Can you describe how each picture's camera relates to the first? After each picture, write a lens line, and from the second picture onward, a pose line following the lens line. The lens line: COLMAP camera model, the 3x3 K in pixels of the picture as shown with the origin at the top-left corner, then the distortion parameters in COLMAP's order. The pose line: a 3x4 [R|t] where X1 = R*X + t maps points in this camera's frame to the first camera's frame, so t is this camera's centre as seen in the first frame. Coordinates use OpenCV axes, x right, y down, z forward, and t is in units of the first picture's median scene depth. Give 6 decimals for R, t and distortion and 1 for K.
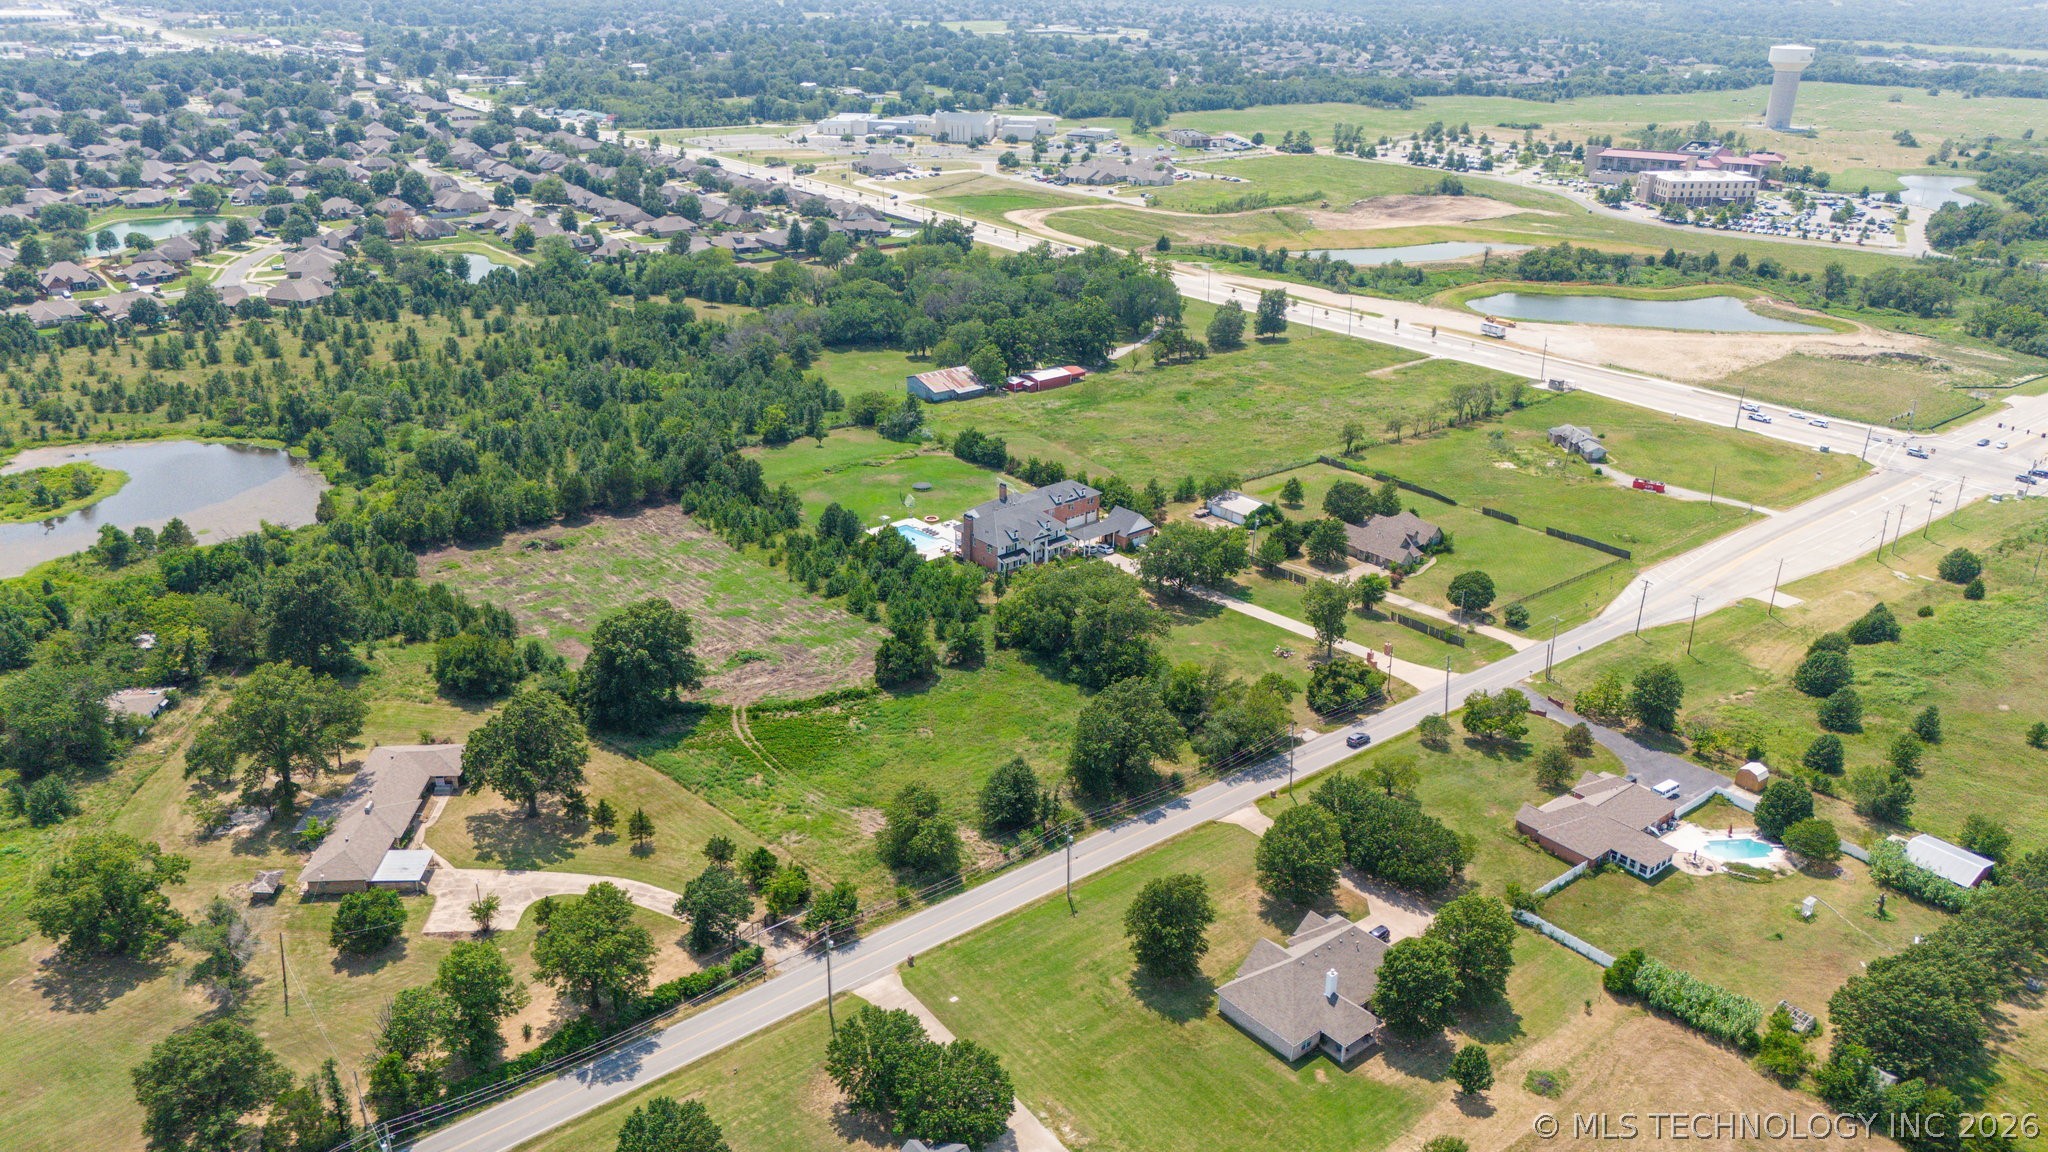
lens RADIAL K [[1550.0, 0, 1024.0], [0, 1550.0, 576.0], [0, 0, 1]] dist [0.000498, -0.000958]
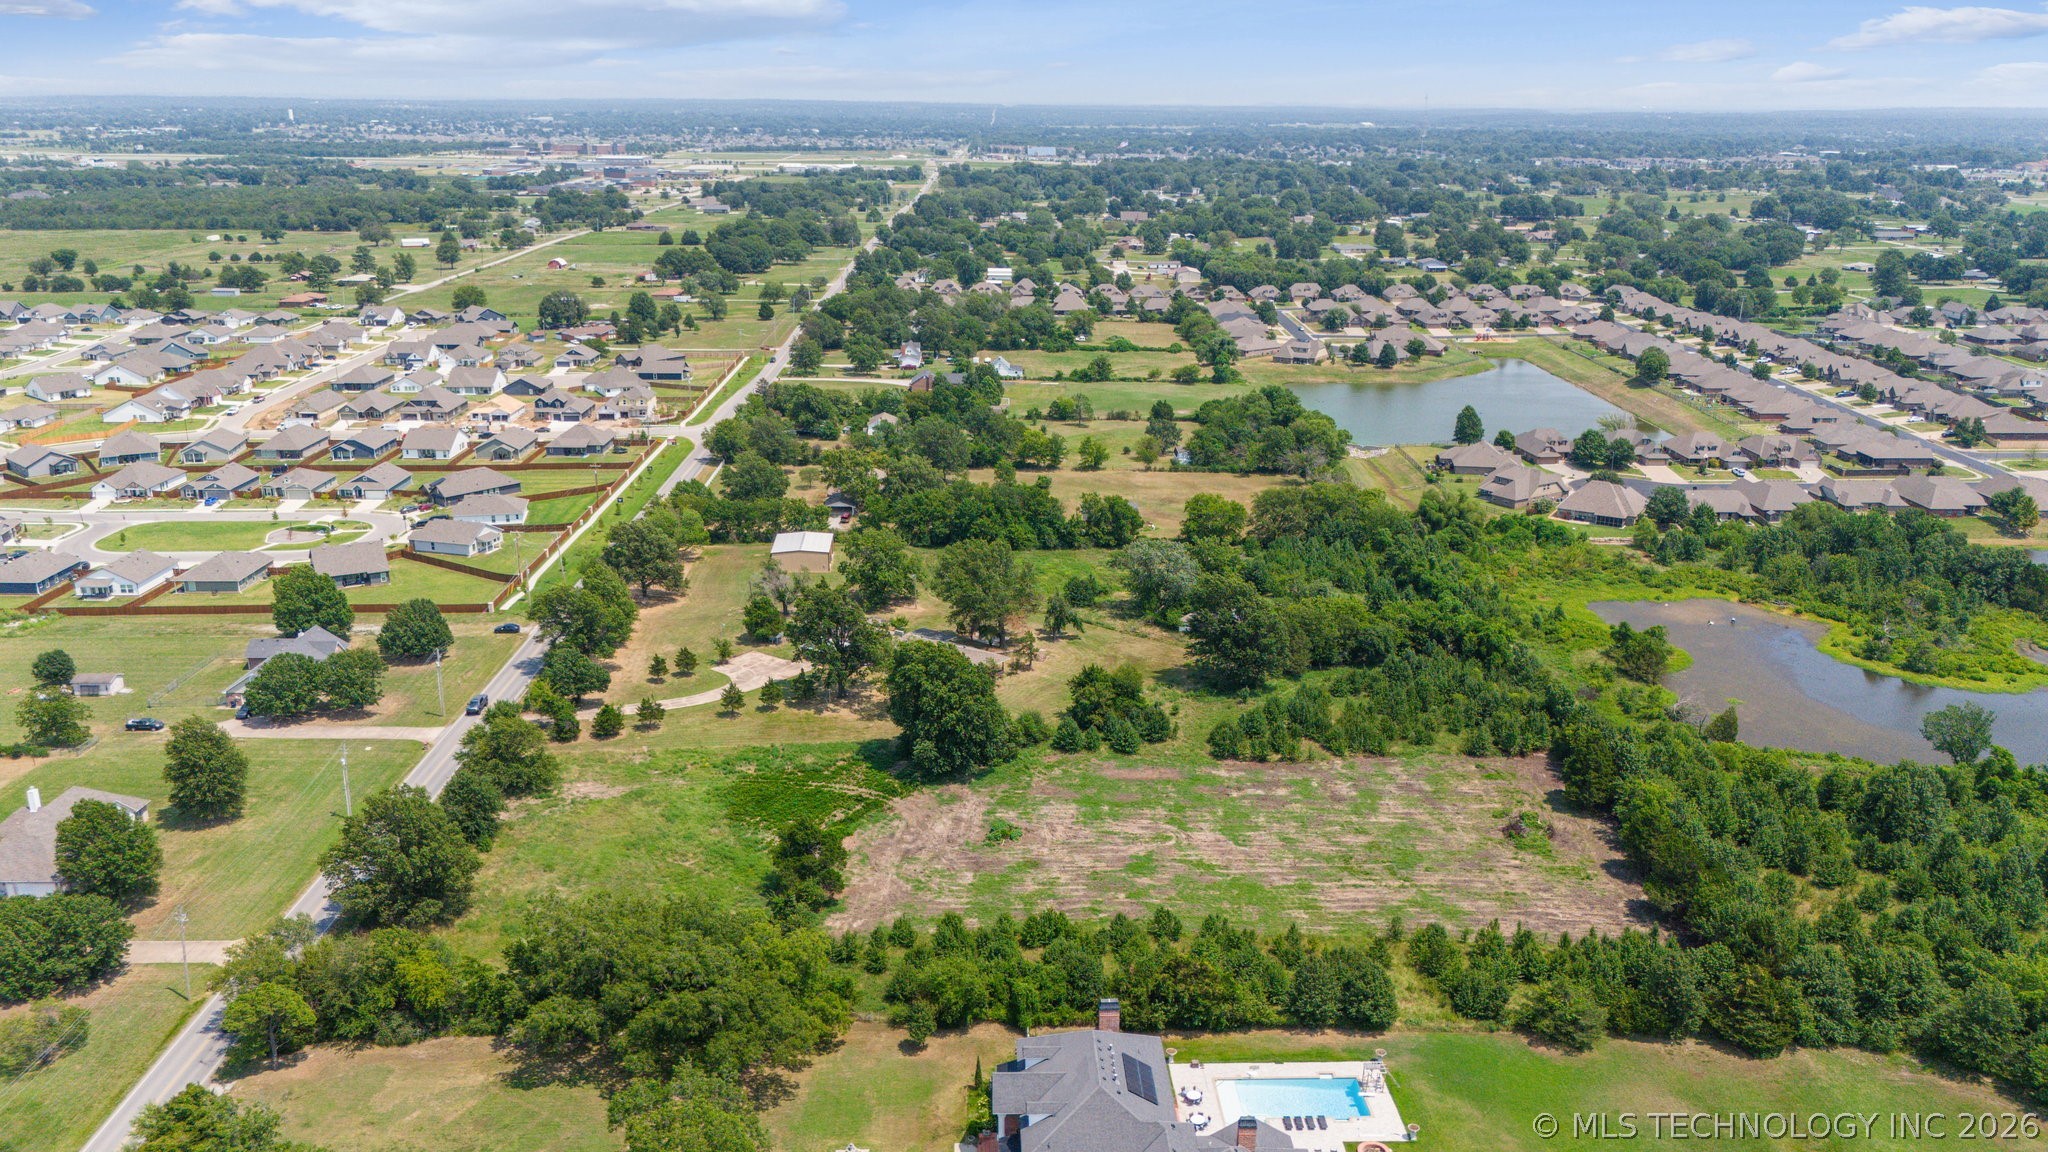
lens RADIAL K [[1550.0, 0, 1024.0], [0, 1550.0, 576.0], [0, 0, 1]] dist [0.000498, -0.000958]
pose [[-0.622988, 0.207757, -0.754137, 0.321011], [-0.314826, 0.815960, 0.484865, -0.368050], [0.716080, 0.539487, -0.442926, 1.057476]]
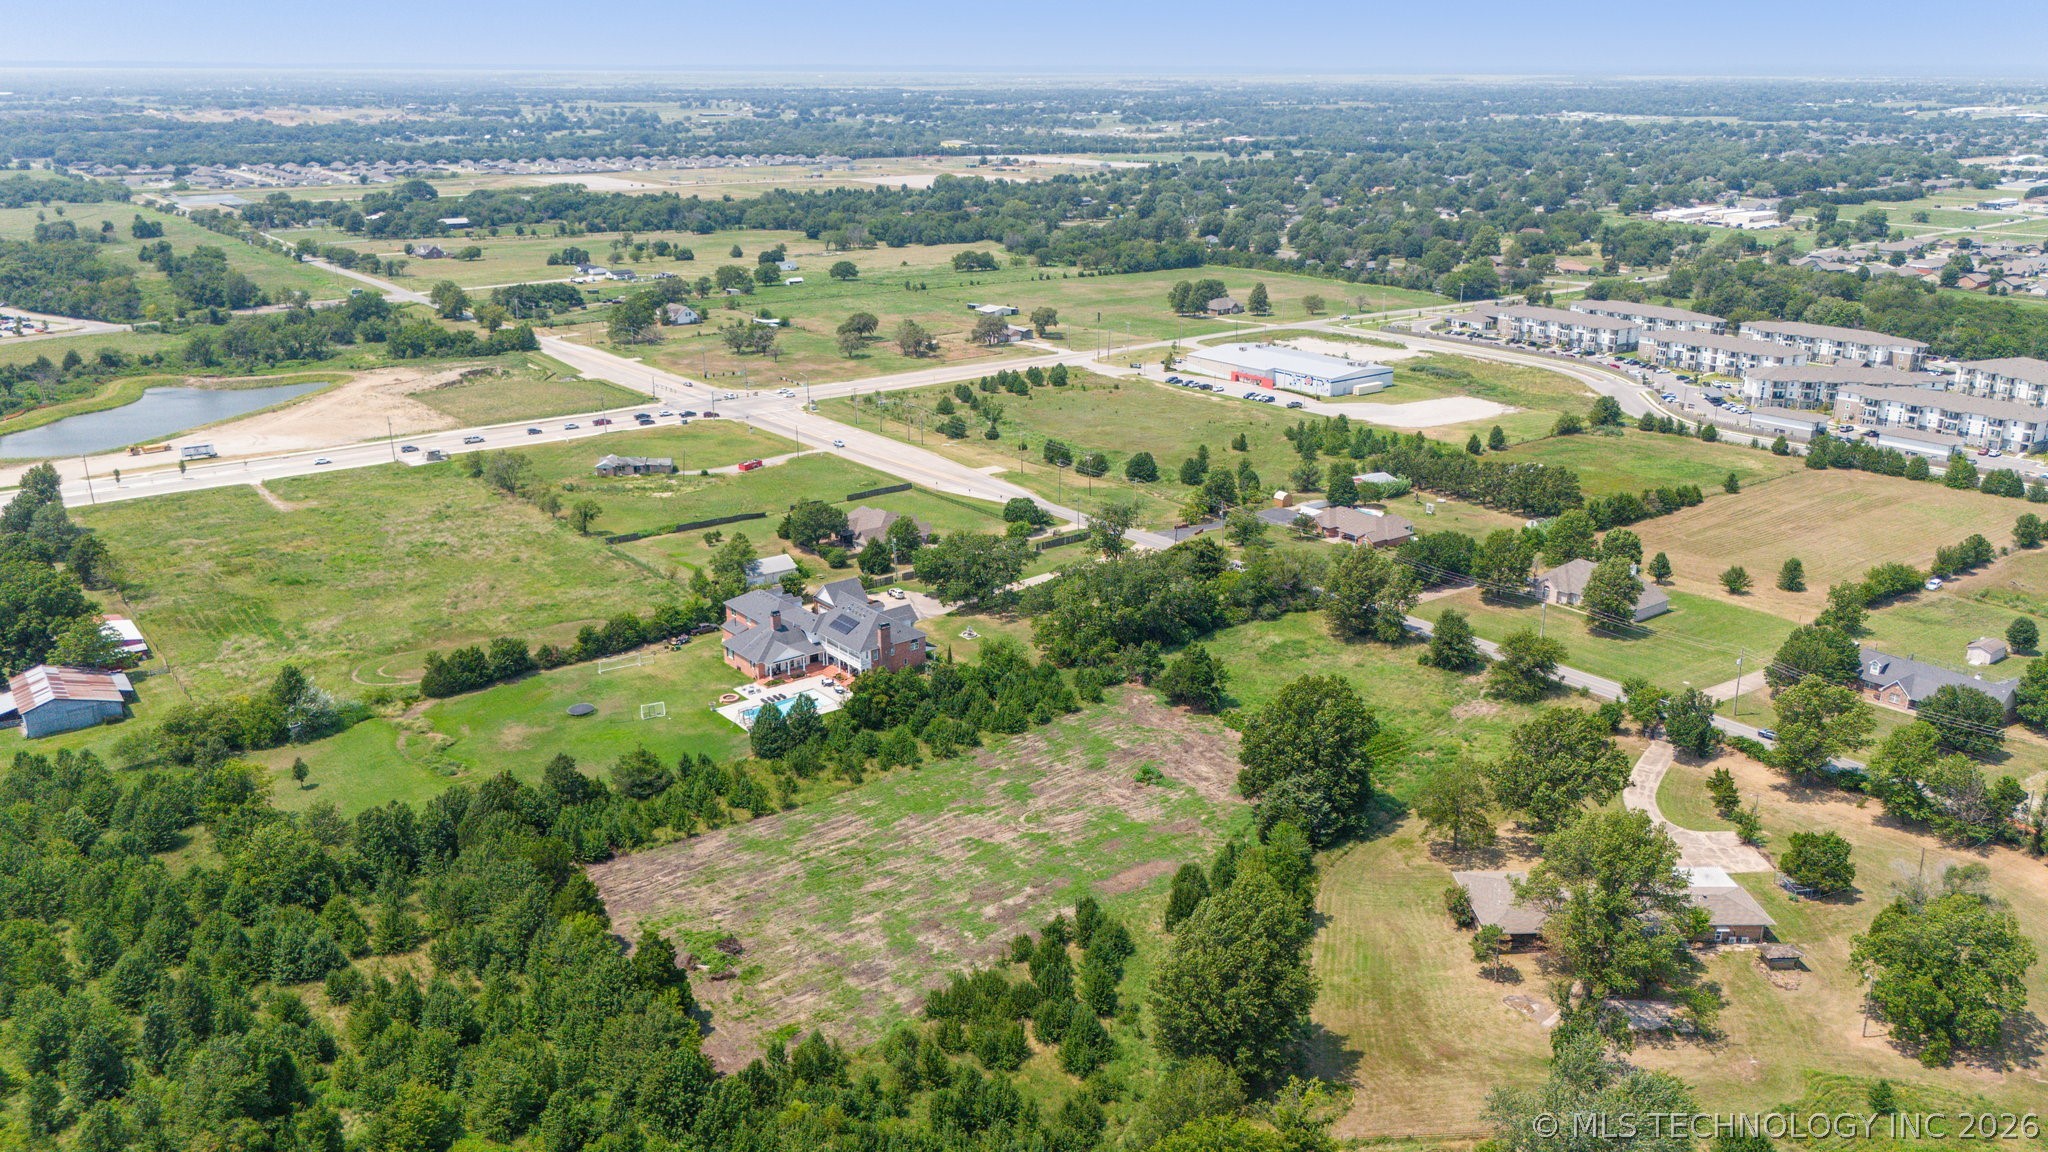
lens RADIAL K [[1550.0, 0, 1024.0], [0, 1550.0, 576.0], [0, 0, 1]] dist [0.000498, -0.000958]
pose [[0.041078, -0.322598, 0.945644, -0.804443], [0.375225, 0.882149, 0.284638, -0.267461], [-0.926023, 0.343138, 0.157283, 0.726432]]
